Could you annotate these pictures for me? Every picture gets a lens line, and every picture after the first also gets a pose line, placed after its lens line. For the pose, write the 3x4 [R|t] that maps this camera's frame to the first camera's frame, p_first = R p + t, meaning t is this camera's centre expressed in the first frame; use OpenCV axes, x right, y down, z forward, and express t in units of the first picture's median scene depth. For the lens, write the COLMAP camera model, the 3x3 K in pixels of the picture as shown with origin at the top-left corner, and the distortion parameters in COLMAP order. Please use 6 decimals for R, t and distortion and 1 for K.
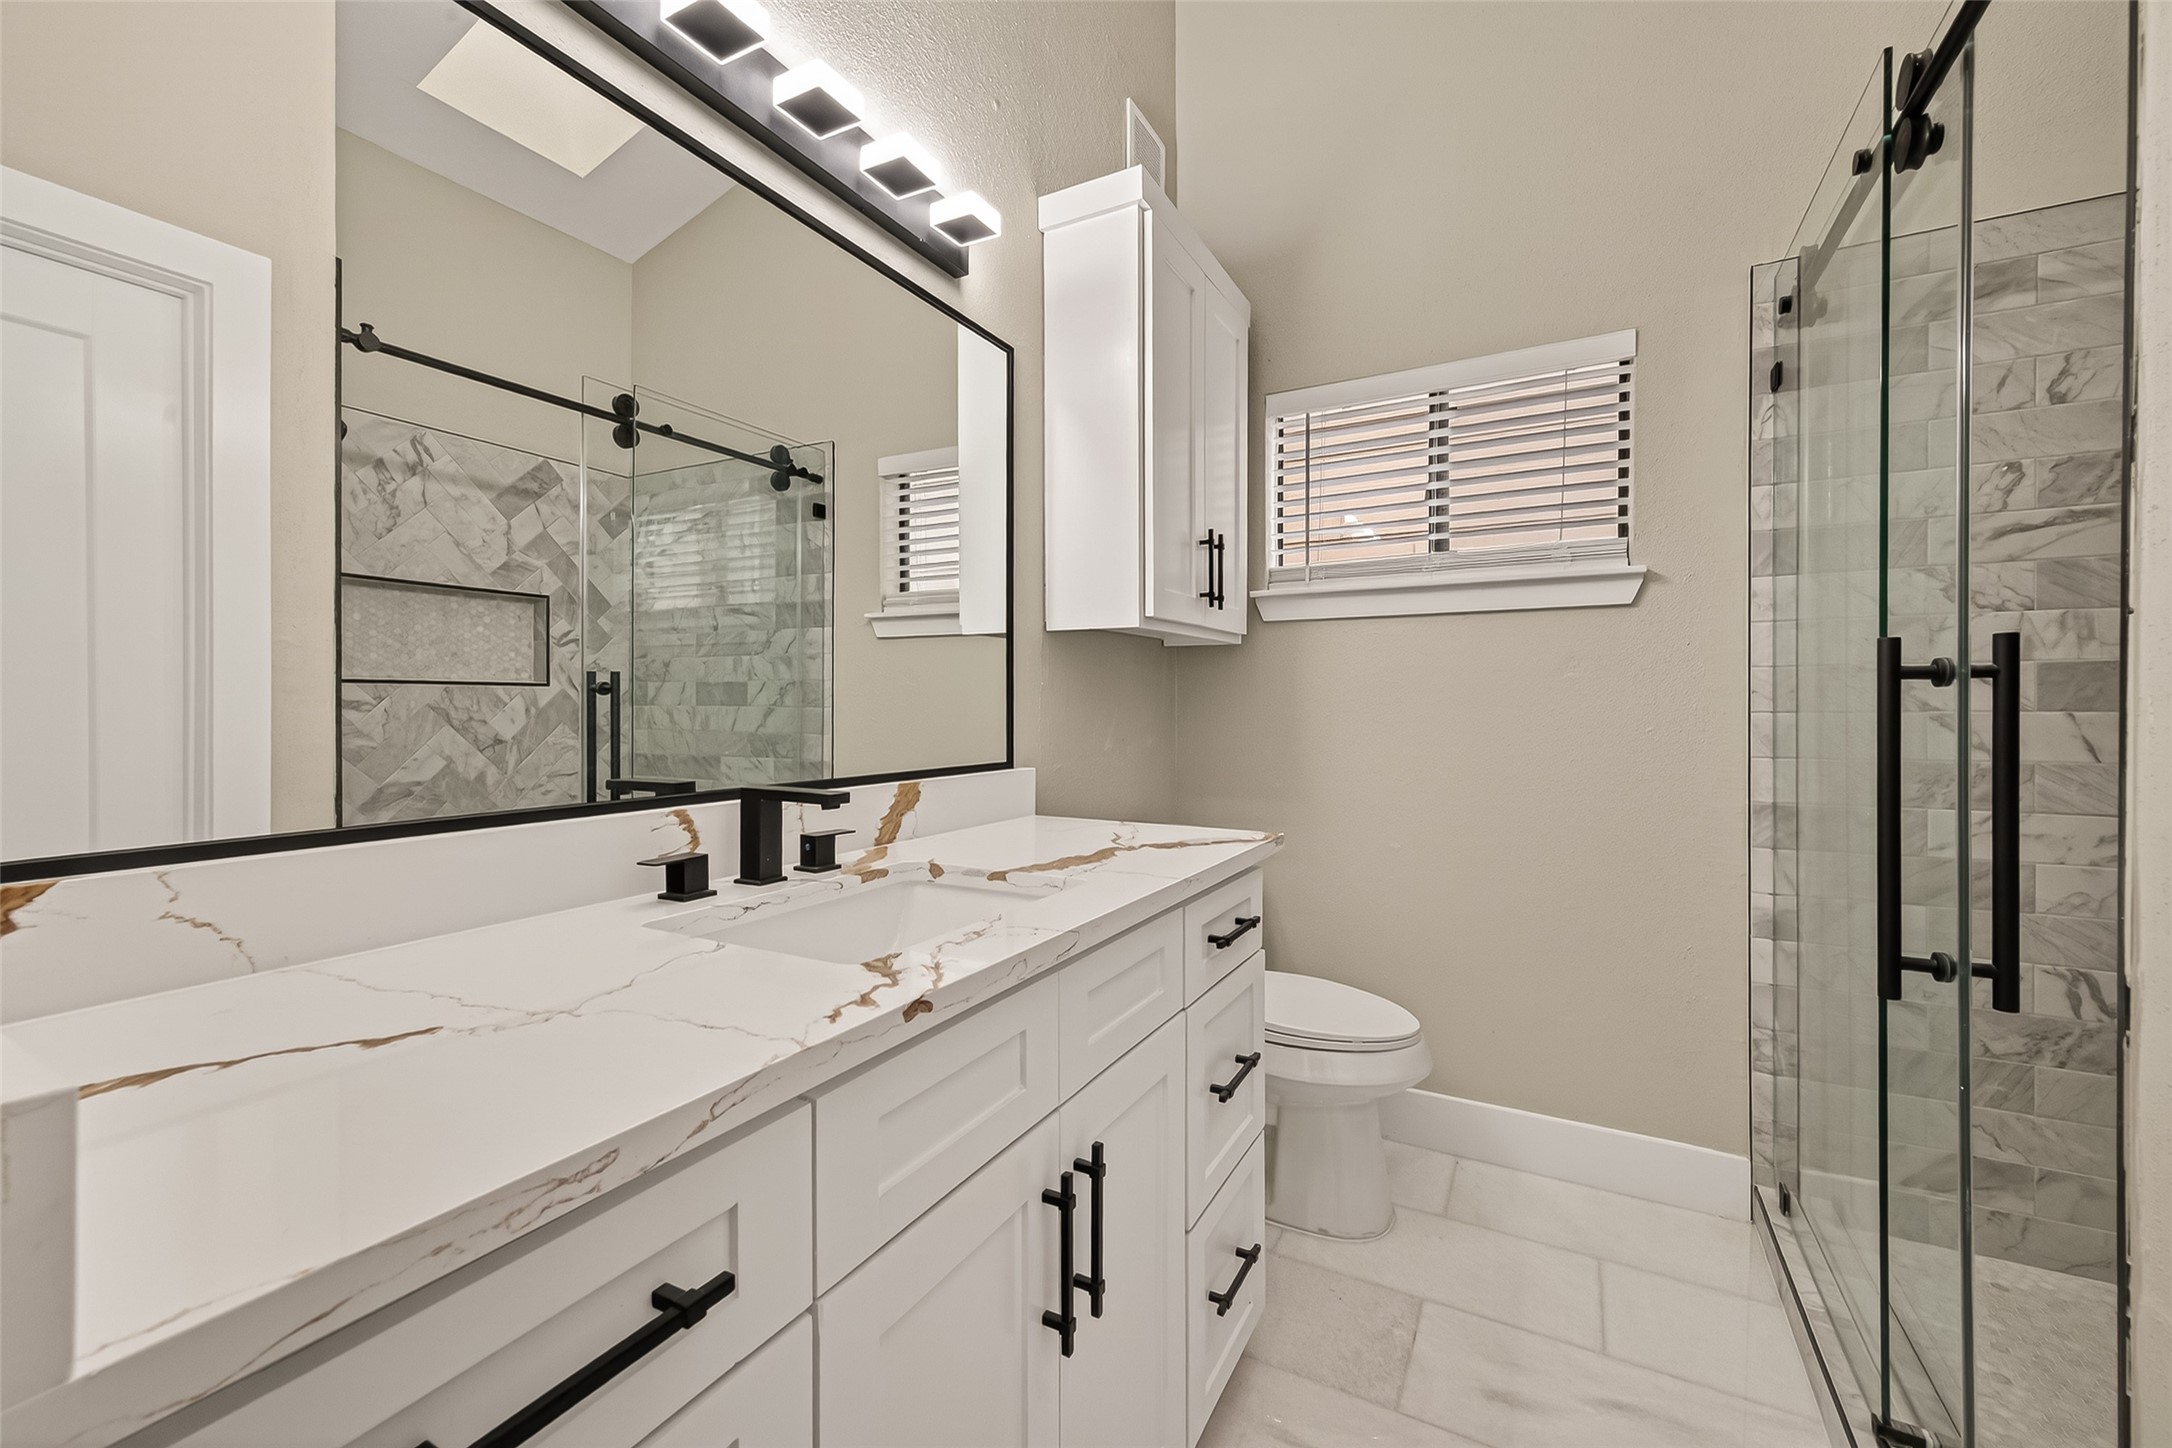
lens RADIAL K [[868.7, 0, 1082.5], [0, 868.7, 719.4], [0, 0, 1]] dist [0.001640, -0.000562]
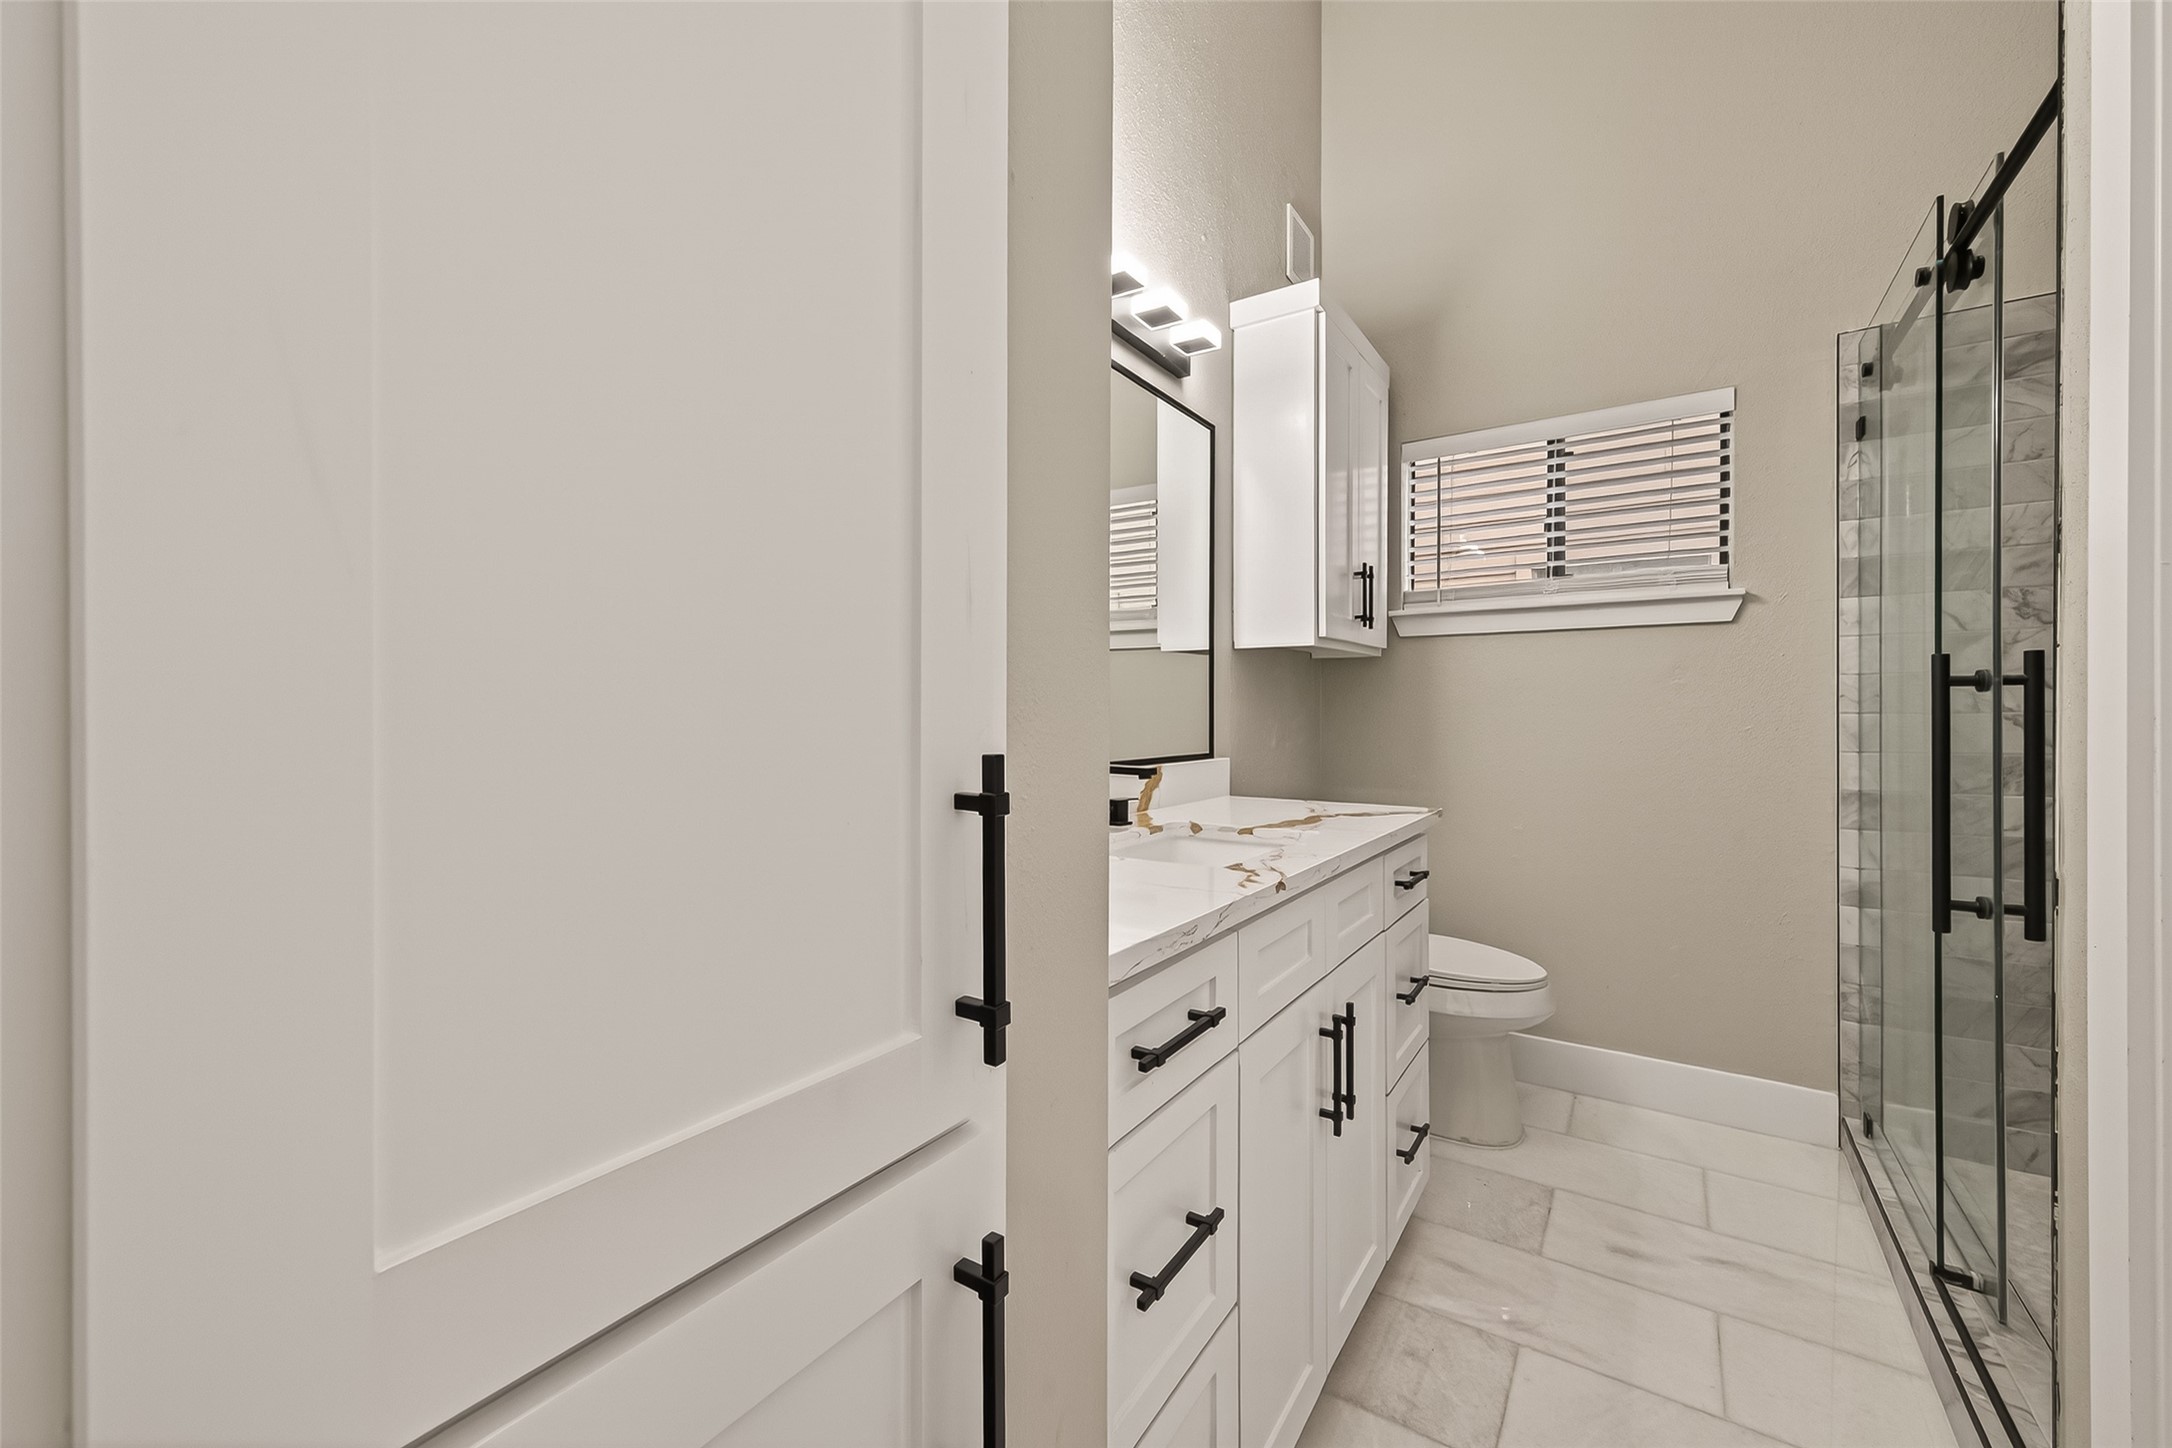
lens RADIAL K [[861.0, 0, 1086.0], [0, 861.0, 724.0], [0, 0, 1]] dist [-0.001975, -0.000291]
pose [[0.996723, -0.000253, -0.080886, -0.157812], [0.000104, 0.999998, -0.001847, 0.008397], [0.080886, 0.001832, 0.996722, -0.250836]]
